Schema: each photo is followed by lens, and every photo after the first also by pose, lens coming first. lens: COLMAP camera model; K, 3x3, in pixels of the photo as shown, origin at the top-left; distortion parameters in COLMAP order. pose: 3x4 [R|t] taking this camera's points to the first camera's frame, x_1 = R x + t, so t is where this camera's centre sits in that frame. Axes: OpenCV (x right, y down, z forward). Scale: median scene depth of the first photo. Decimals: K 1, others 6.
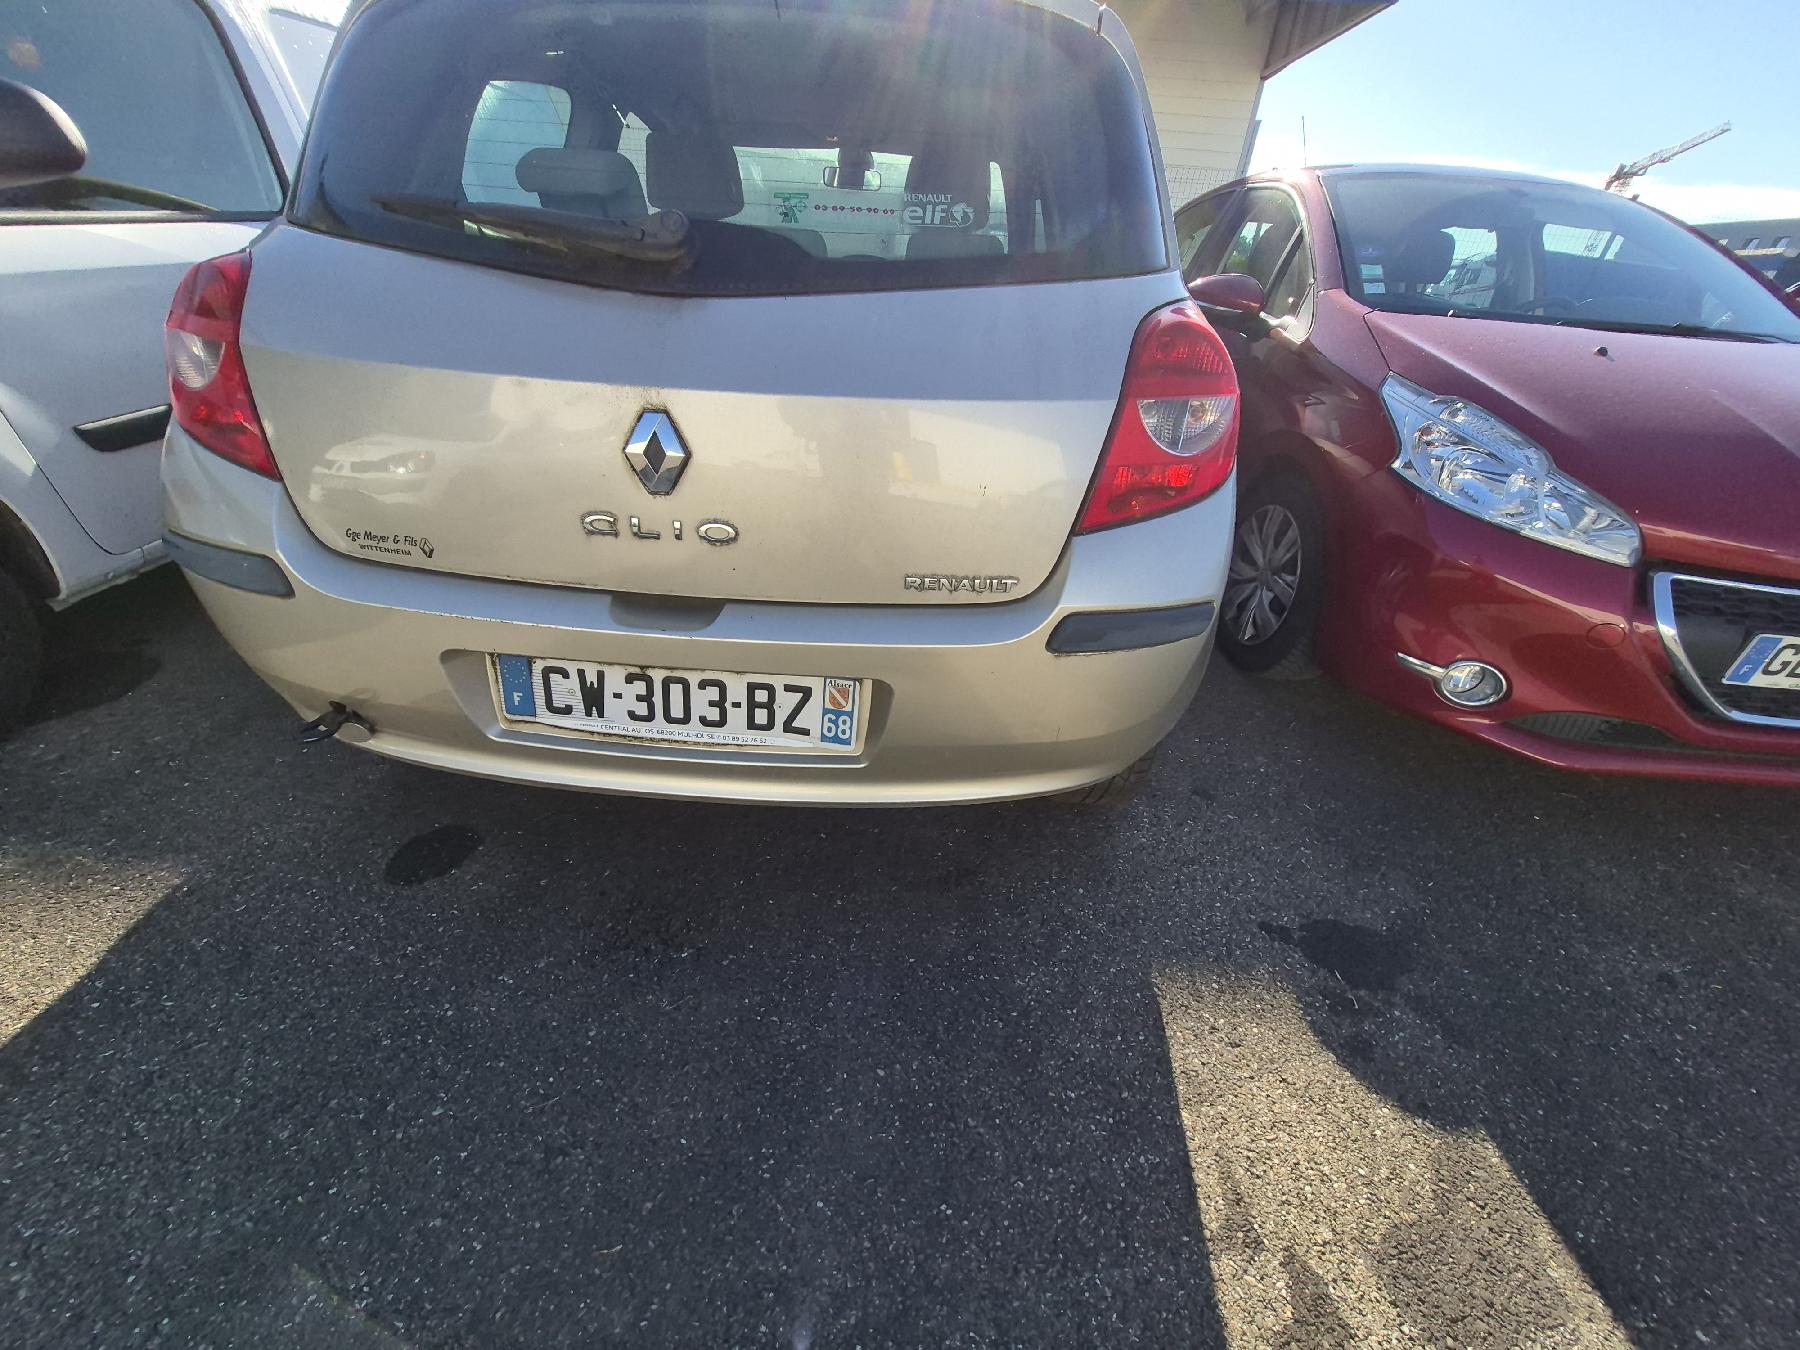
lens RADIAL K [[709.9, 0, 906.0], [0, 709.9, 683.2], [0, 0, 1]] dist [0.000979, 0.000204]
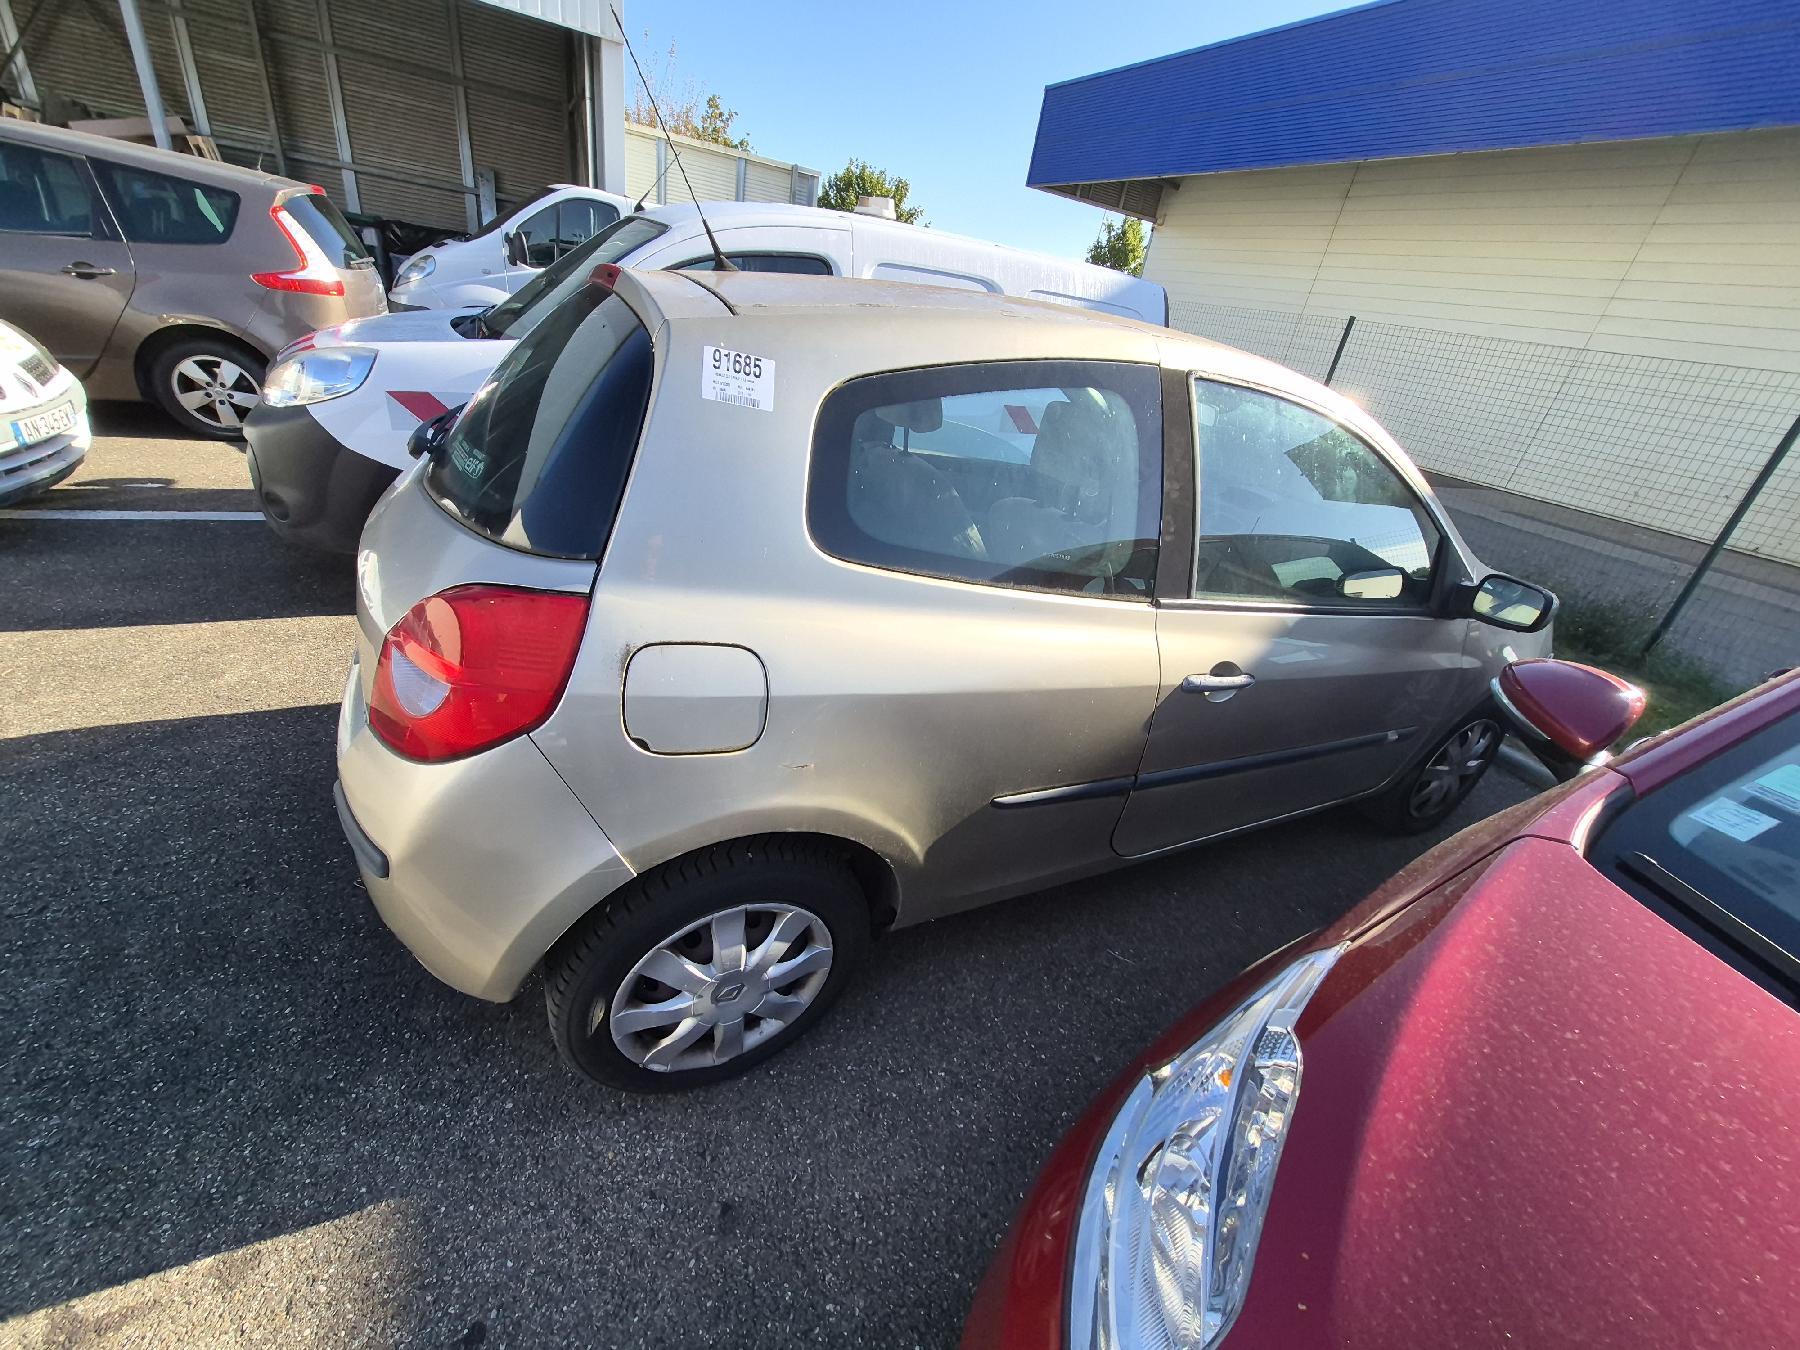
lens RADIAL K [[712.3, 0, 894.5], [0, 712.3, 686.6], [0, 0, 1]] dist [0.001246, 0.000689]
pose [[0.488621, 0.423468, -0.762839, 1.381838], [-0.552656, 0.826773, 0.104967, -0.782913], [0.675145, 0.370298, 0.638011, 0.732248]]
